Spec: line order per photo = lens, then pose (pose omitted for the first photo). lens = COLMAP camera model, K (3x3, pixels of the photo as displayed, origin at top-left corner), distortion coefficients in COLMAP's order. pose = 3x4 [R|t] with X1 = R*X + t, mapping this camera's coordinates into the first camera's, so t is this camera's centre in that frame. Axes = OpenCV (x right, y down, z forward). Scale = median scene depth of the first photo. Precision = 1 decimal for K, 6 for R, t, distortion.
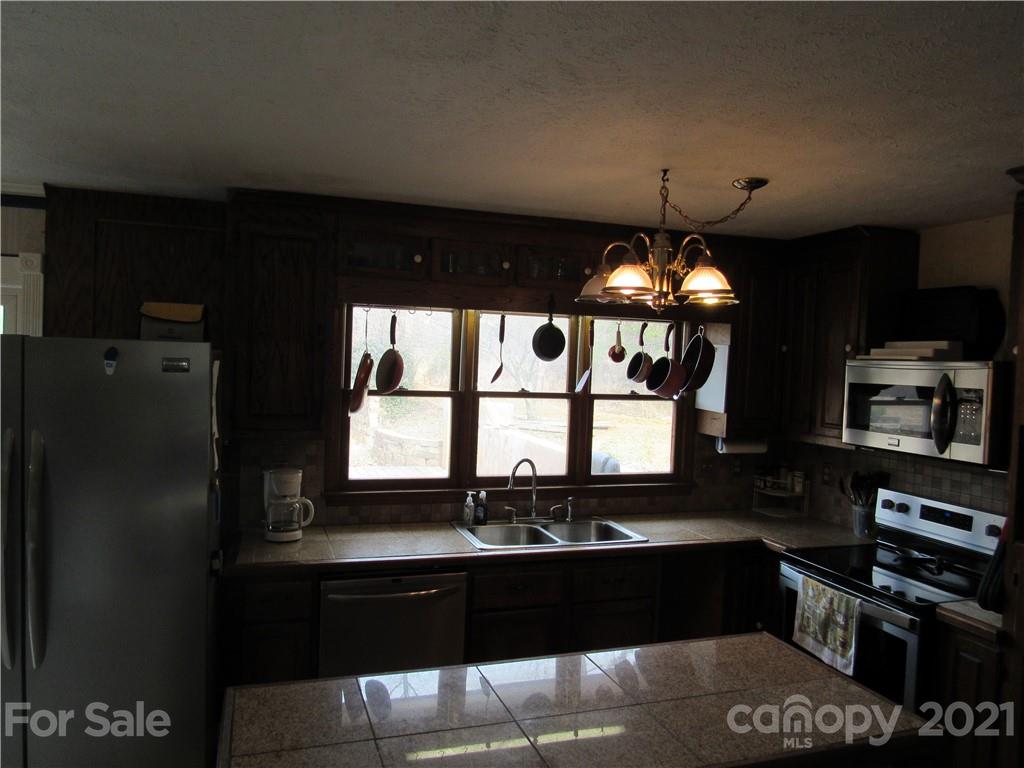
lens RADIAL K [[732.0, 0, 508.7], [0, 732.0, 388.1], [0, 0, 1]] dist [-0.029818, 0.013822]
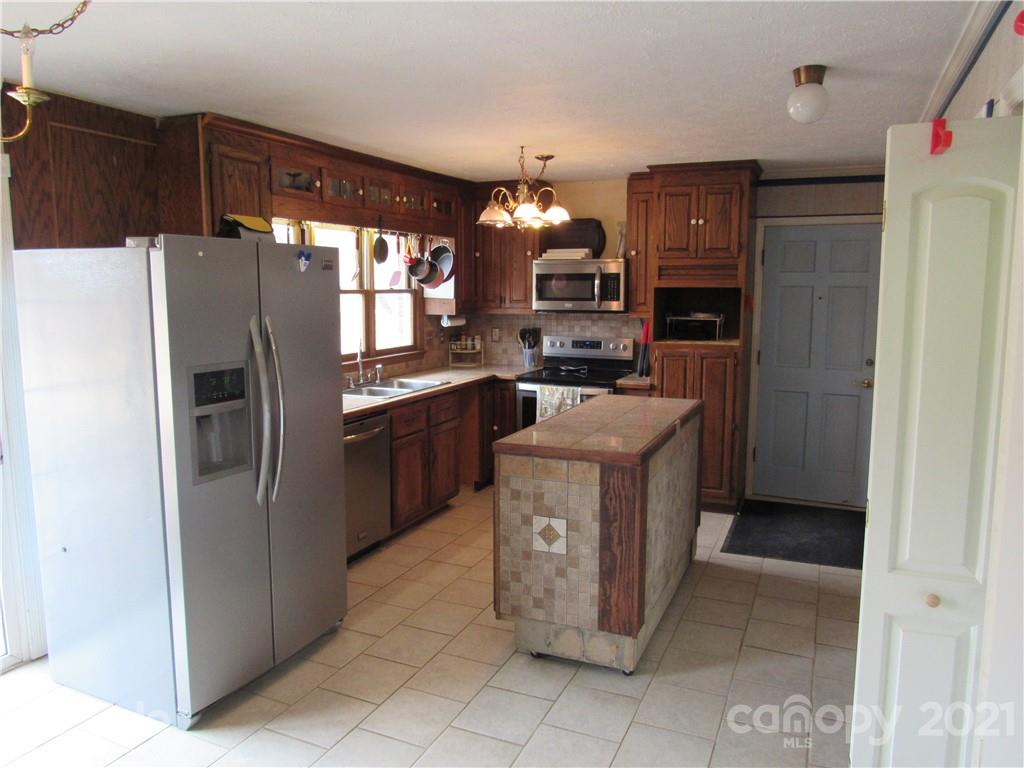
lens RADIAL K [[732.0, 0, 512.5], [0, 732.0, 380.1], [0, 0, 1]] dist [-0.029818, 0.013822]
pose [[0.672998, -0.130373, 0.728063, -0.821306], [0.052531, 0.990282, 0.128770, 0.015226], [-0.737776, -0.048416, 0.673307, -0.115893]]
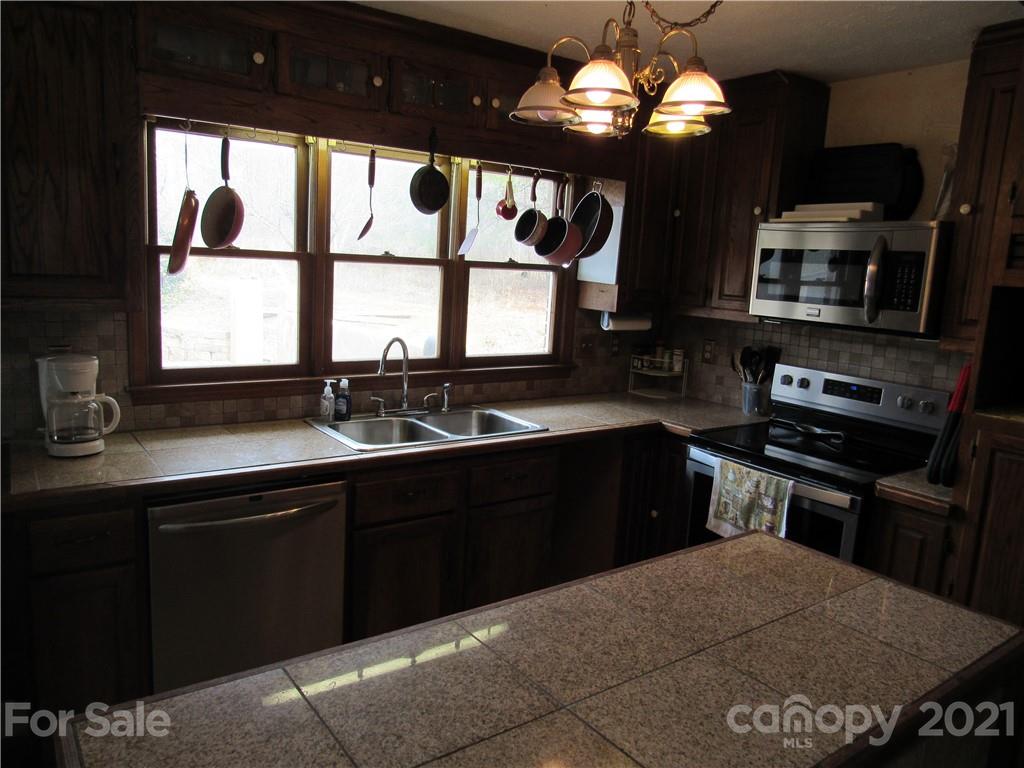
lens RADIAL K [[732.0, 0, 508.7], [0, 732.0, 386.0], [0, 0, 1]] dist [-0.029818, 0.013822]
pose [[0.955646, -0.032817, 0.292683, -0.104034], [-0.009174, 0.989973, 0.140955, 0.036366], [-0.294374, -0.137389, 0.945763, 0.201899]]
